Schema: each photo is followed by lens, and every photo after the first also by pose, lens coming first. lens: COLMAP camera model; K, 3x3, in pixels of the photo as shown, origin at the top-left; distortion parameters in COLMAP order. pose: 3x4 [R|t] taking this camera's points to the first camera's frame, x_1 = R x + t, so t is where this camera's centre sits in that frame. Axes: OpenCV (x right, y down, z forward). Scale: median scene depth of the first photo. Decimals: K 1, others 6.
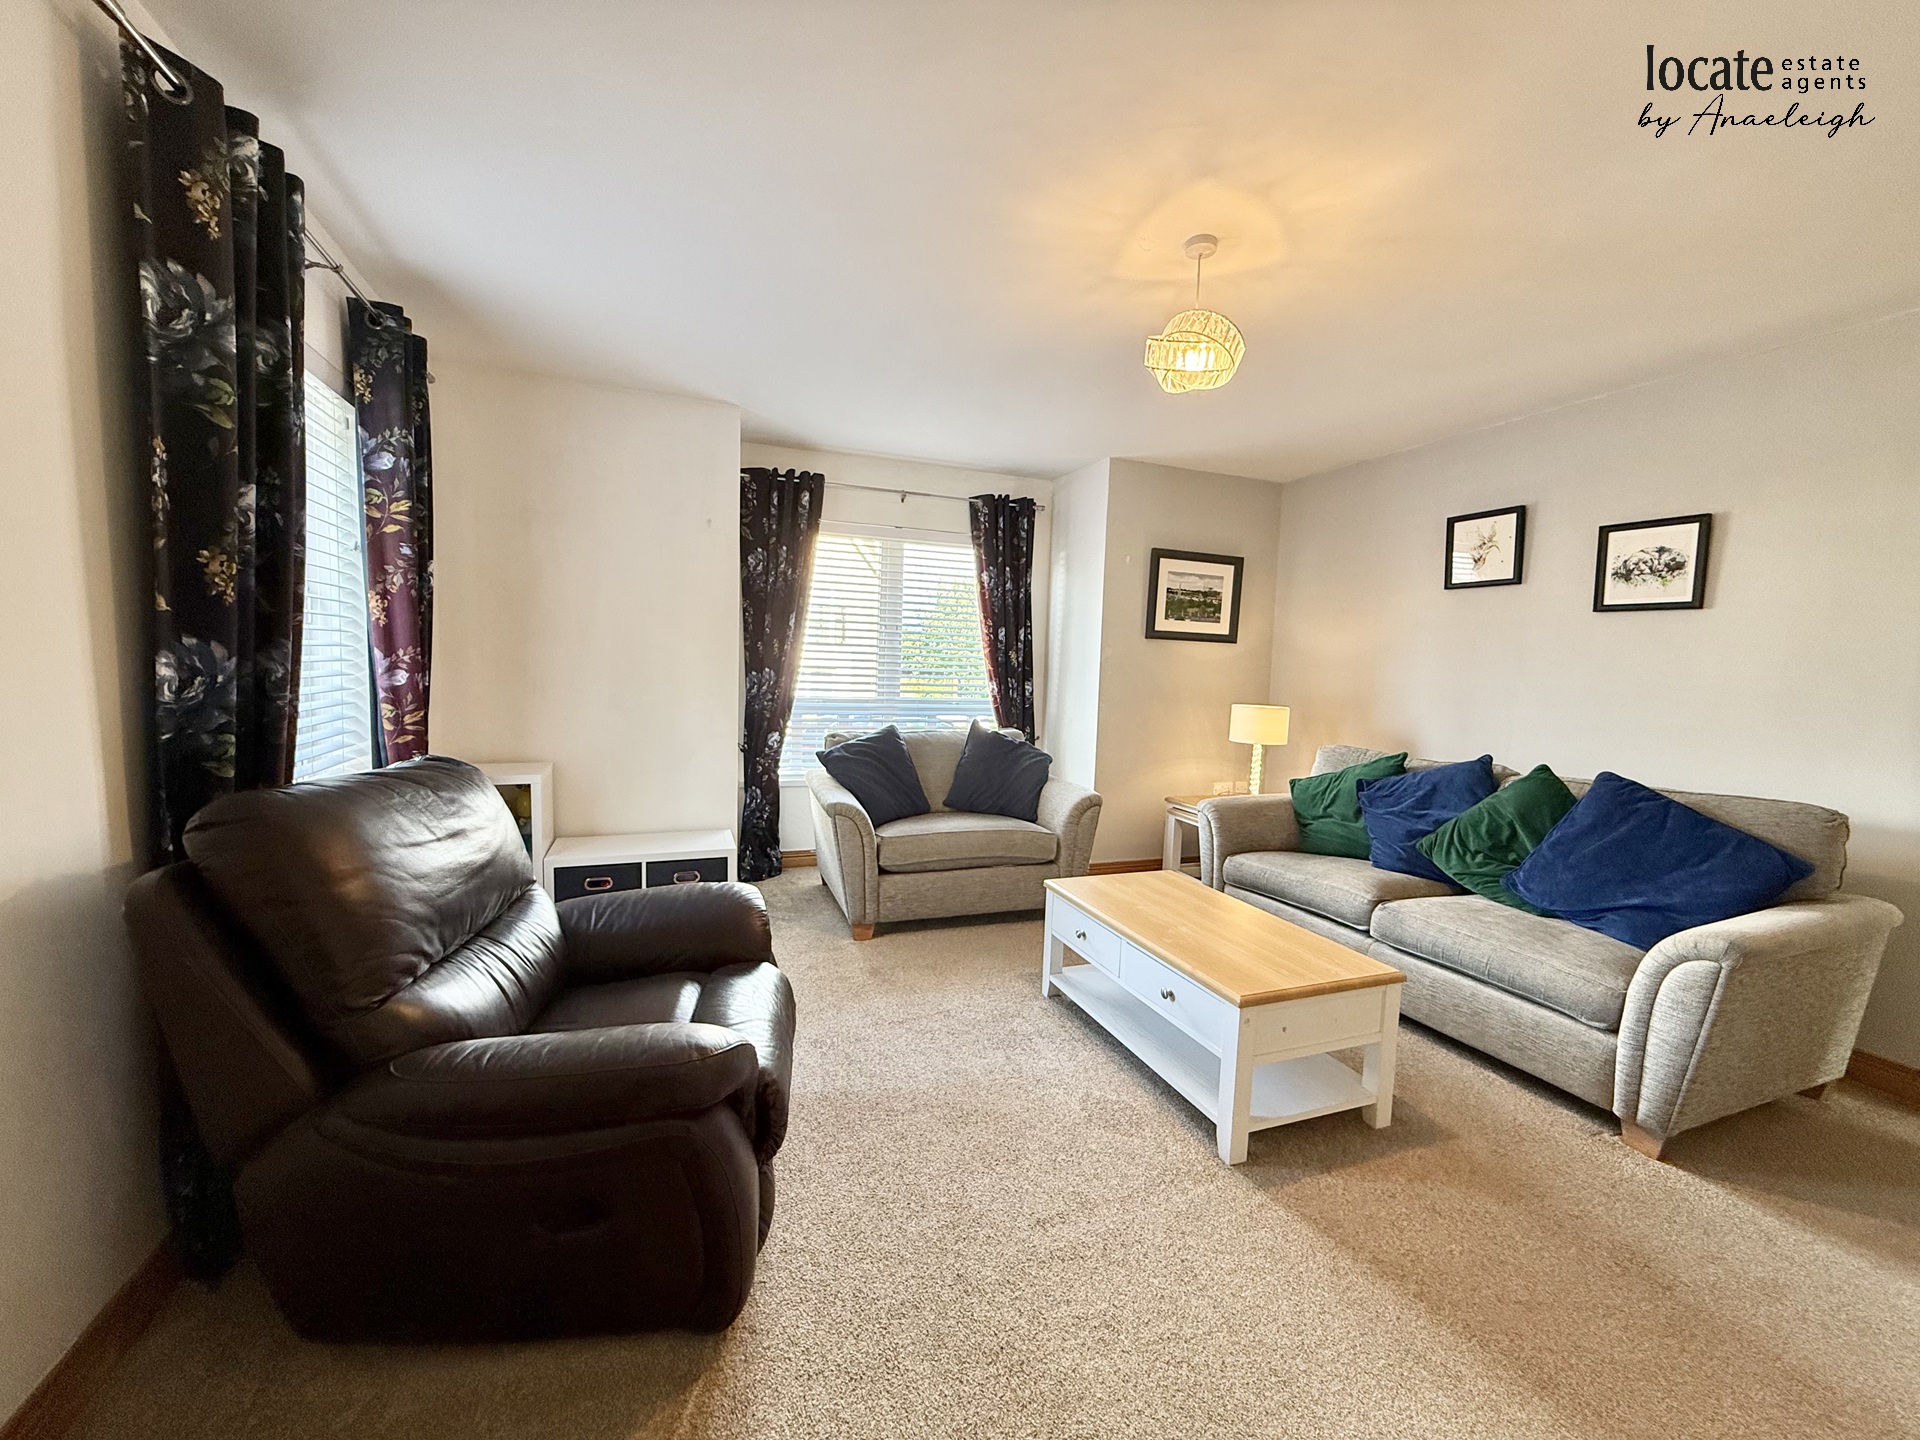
lens RADIAL K [[759.7, 0, 951.0], [0, 759.7, 719.6], [0, 0, 1]] dist [-0.002478, 0.000105]
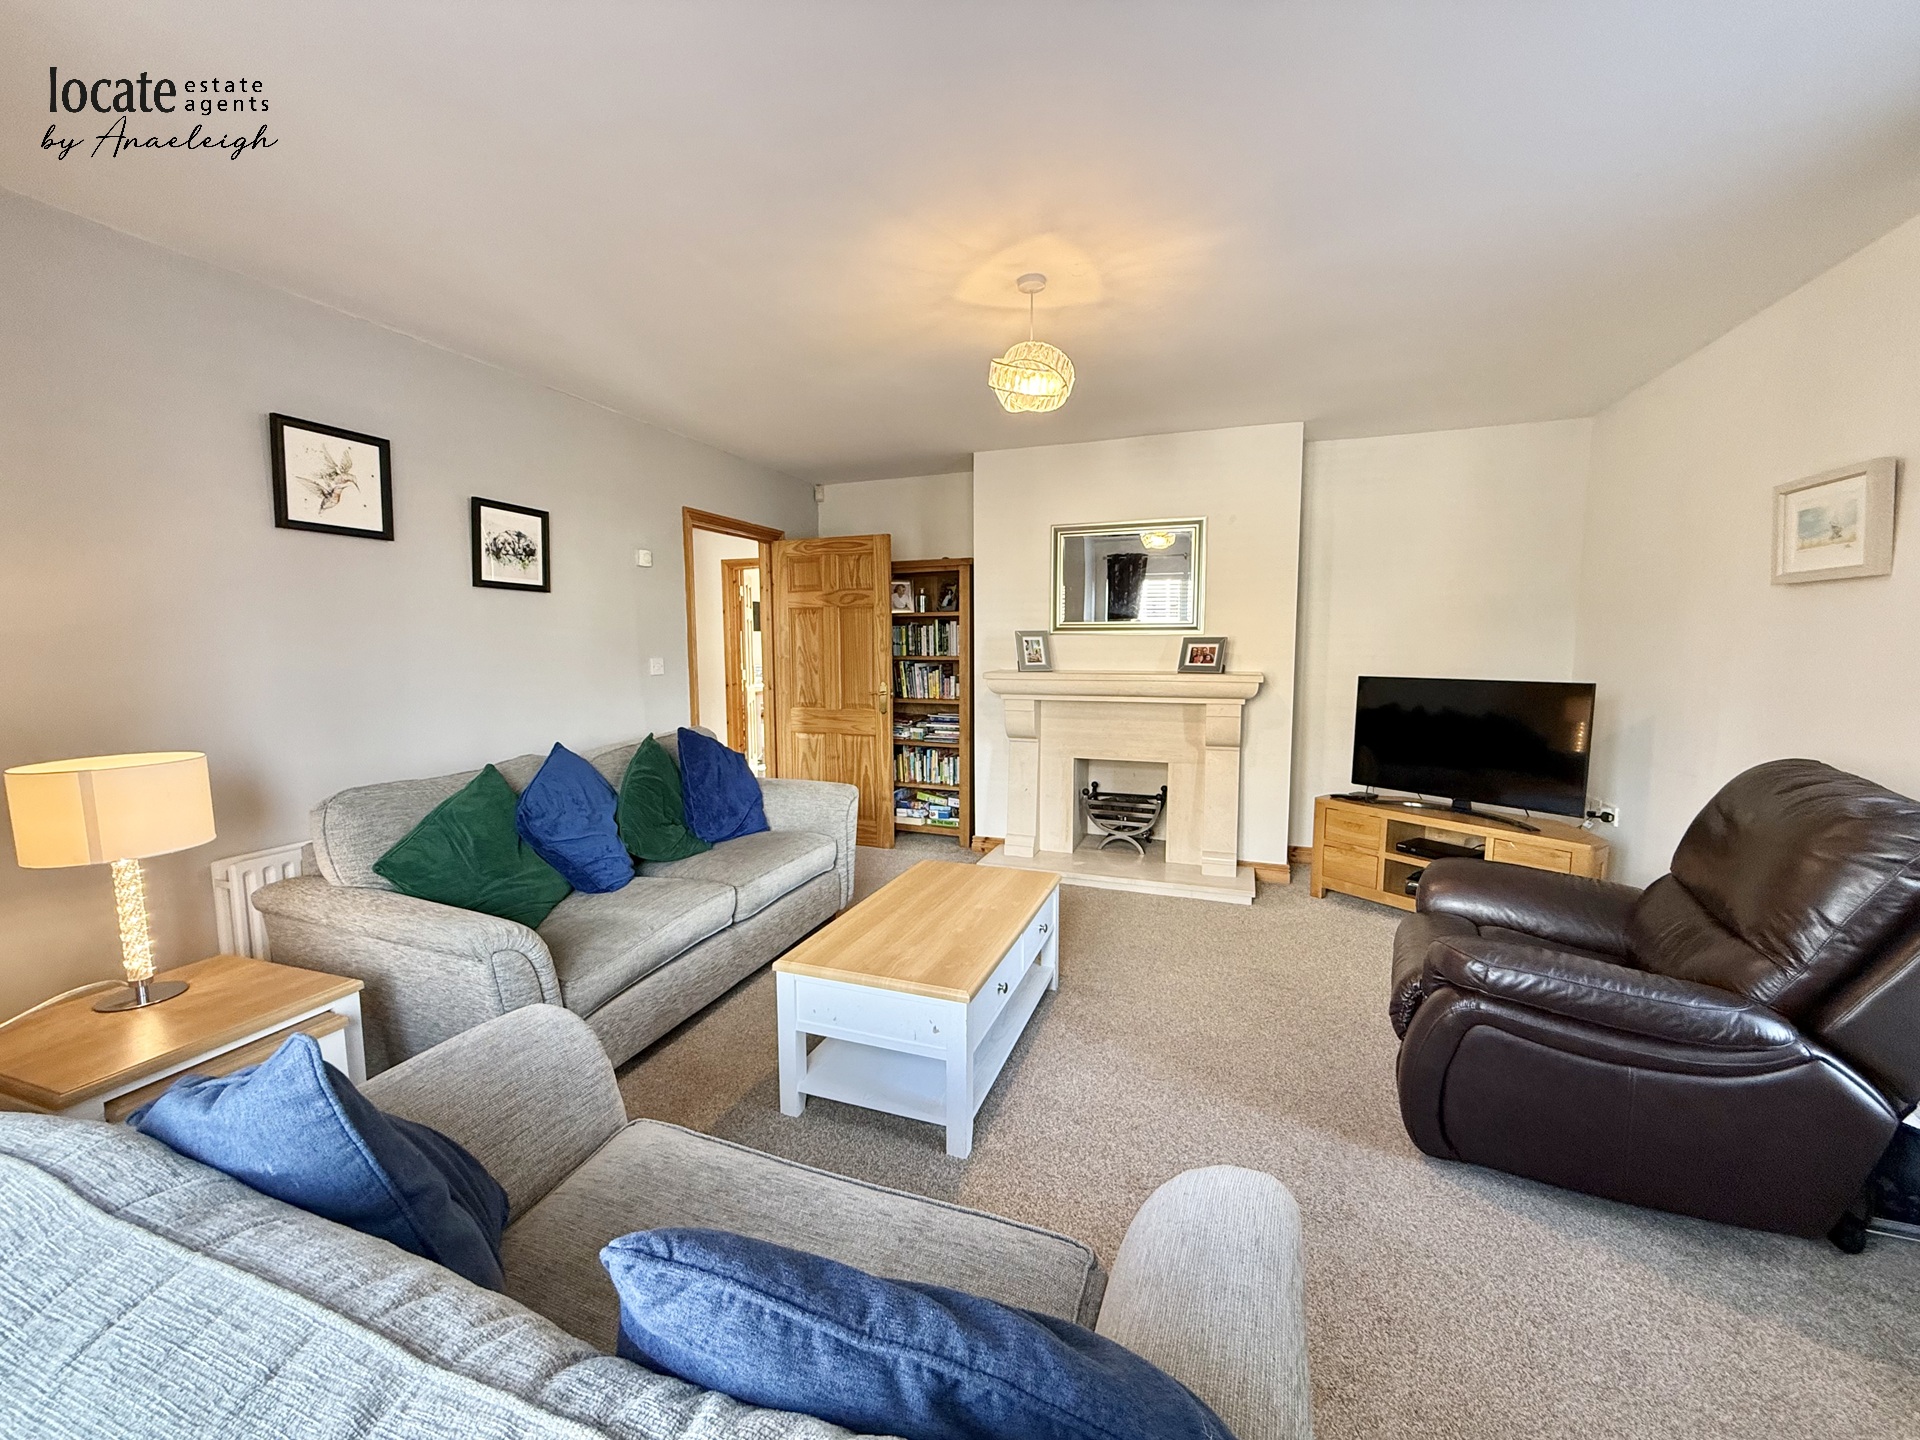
lens RADIAL K [[759.7, 0, 954.0], [0, 759.7, 716.5], [0, 0, 1]] dist [-0.002478, 0.000105]
pose [[-0.754479, -0.091401, 0.649929, -0.209801], [0.031003, 0.984187, 0.174398, -0.108528], [-0.655592, 0.151729, -0.739714, 1.131153]]
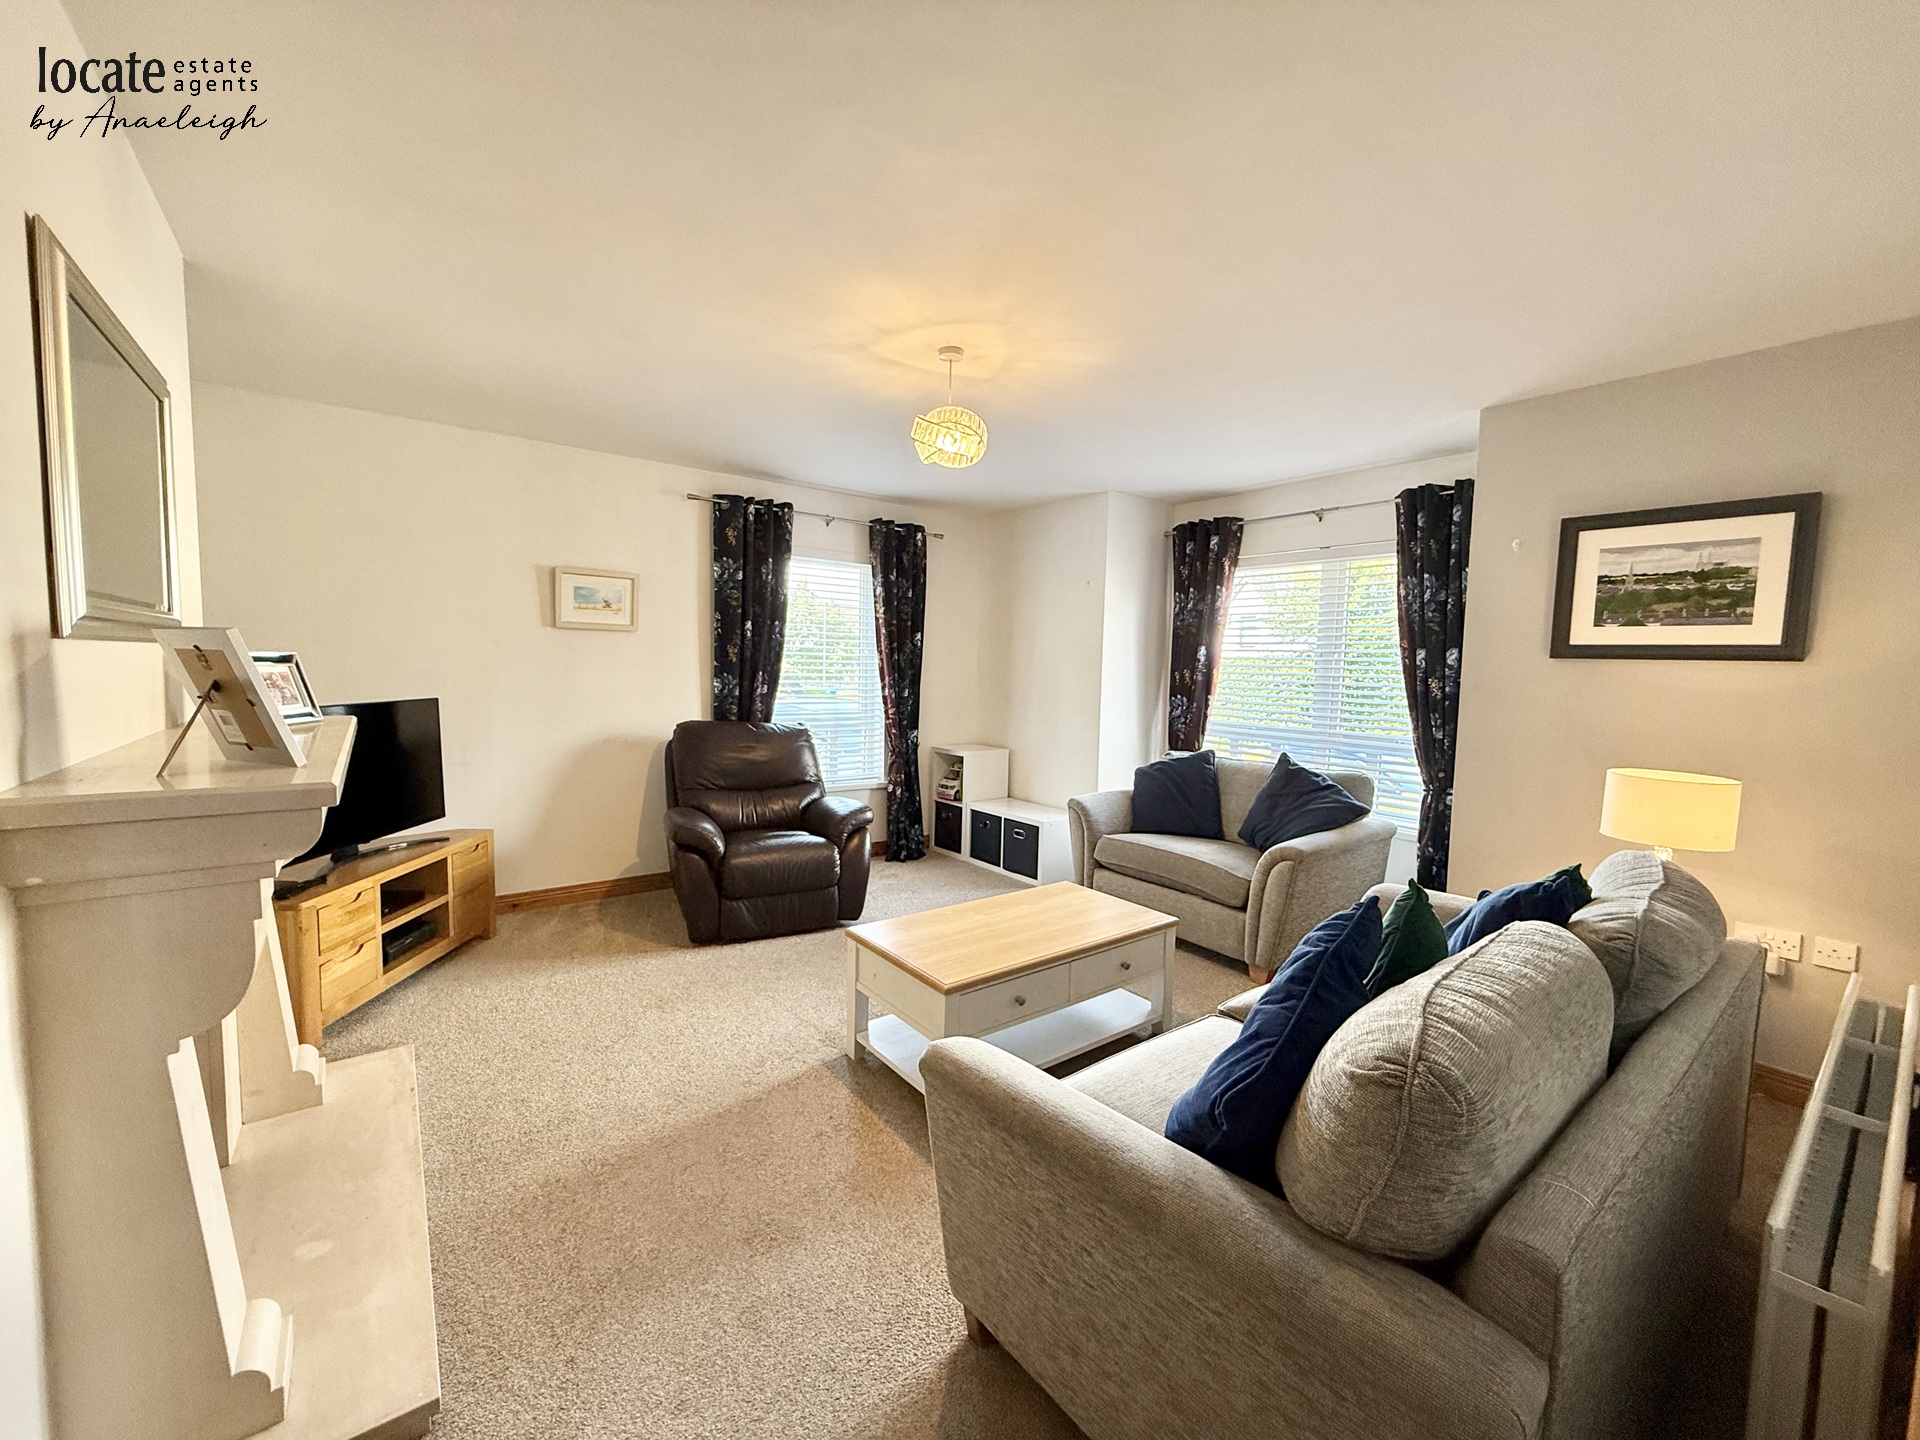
lens RADIAL K [[759.7, 0, 956.7], [0, 759.7, 720.2], [0, 0, 1]] dist [-0.002478, 0.000105]
pose [[0.291753, 0.045538, -0.955409, 0.883014], [-0.088691, 0.995851, 0.020382, -0.025303], [0.952373, 0.078790, 0.294581, 0.387317]]
